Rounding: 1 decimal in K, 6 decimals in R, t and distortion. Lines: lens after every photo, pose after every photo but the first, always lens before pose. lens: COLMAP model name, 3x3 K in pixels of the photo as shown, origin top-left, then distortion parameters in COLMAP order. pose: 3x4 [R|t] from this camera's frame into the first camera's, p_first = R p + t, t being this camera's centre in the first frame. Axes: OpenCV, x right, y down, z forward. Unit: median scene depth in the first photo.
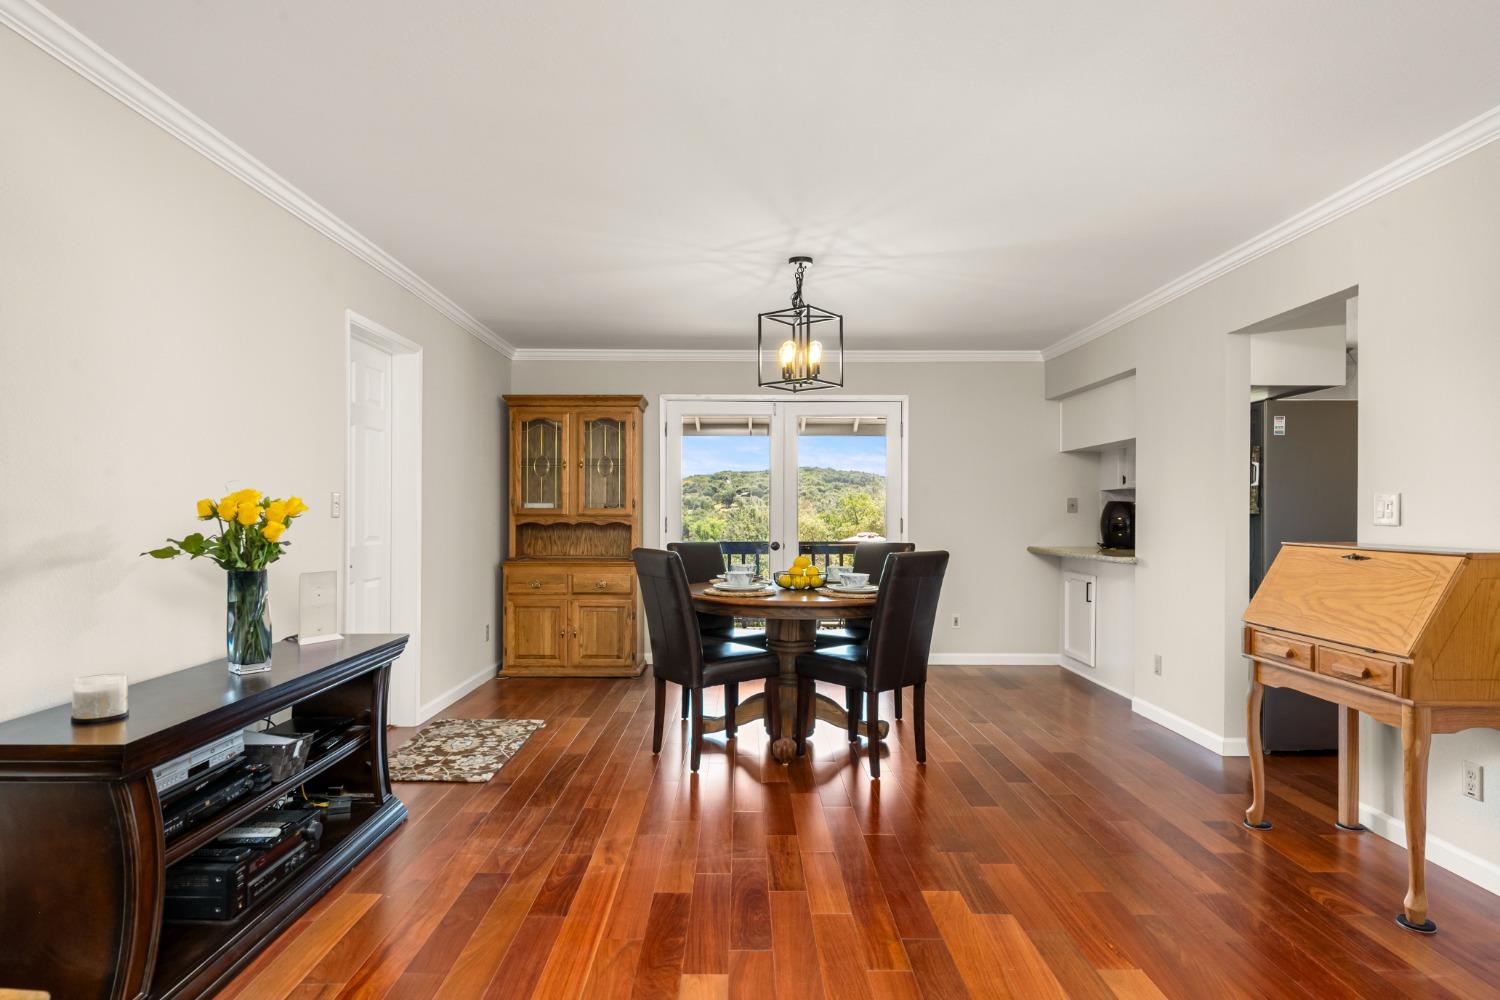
lens RADIAL K [[871.2, 0, 750.0], [0, 871.2, 500.0], [0, 0, 1]] dist [0.001160, 0.000811]
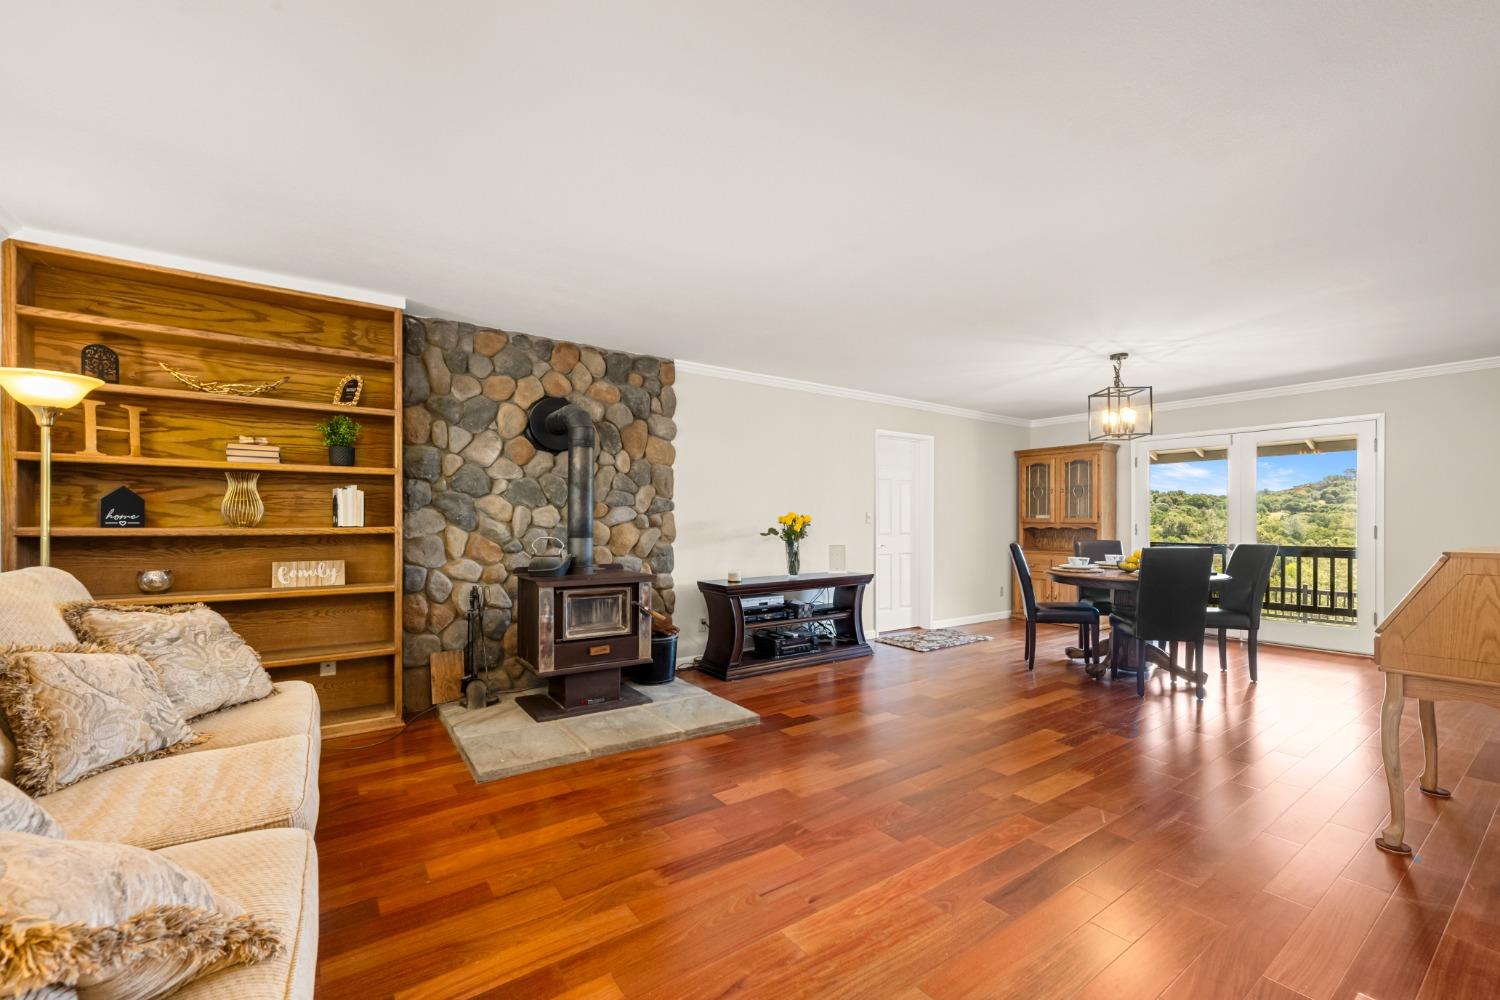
lens RADIAL K [[607.4, 0, 746.5], [0, 607.4, 510.3], [0, 0, 1]] dist [0.000304, 0.000449]
pose [[0.583640, -0.015816, -0.811859, 0.509041], [0.011348, 0.999872, -0.011321, 0.000940], [0.811933, -0.002605, 0.583744, -0.142171]]
